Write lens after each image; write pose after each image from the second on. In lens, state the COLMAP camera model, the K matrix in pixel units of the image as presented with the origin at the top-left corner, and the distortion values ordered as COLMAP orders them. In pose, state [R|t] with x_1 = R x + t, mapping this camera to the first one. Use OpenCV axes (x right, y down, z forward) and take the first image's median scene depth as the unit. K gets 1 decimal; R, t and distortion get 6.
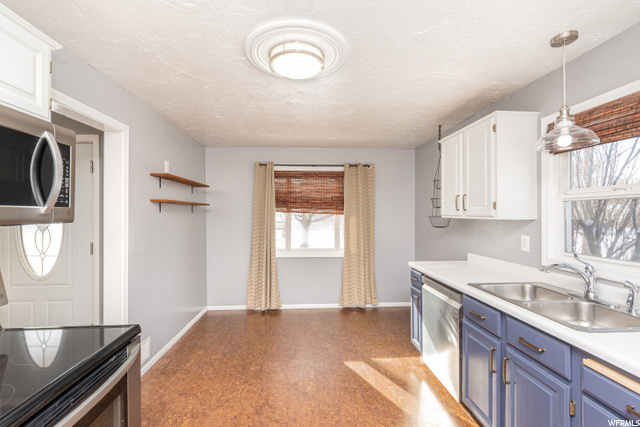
lens RADIAL K [[288.1, 0, 320.0], [0, 288.1, 213.5], [0, 0, 1]] dist [0.000795, 0.000055]
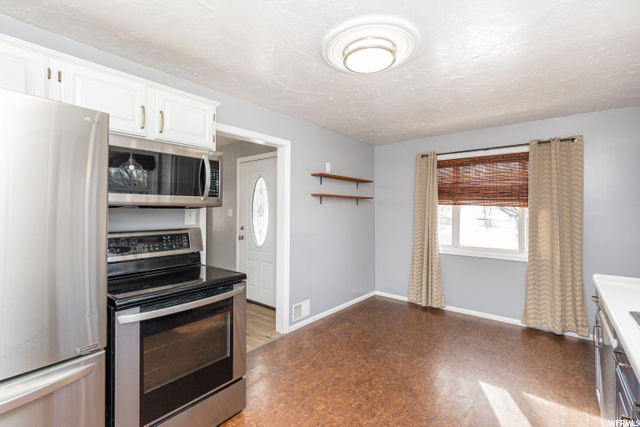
lens RADIAL K [[291.3, 0, 320.0], [0, 291.3, 210.1], [0, 0, 1]] dist [-0.002010, -0.000362]
pose [[0.731438, 0.004463, -0.681893, 0.211316], [-0.004952, 0.999987, 0.001233, 0.013619], [0.681890, 0.002475, 0.731451, 0.044188]]
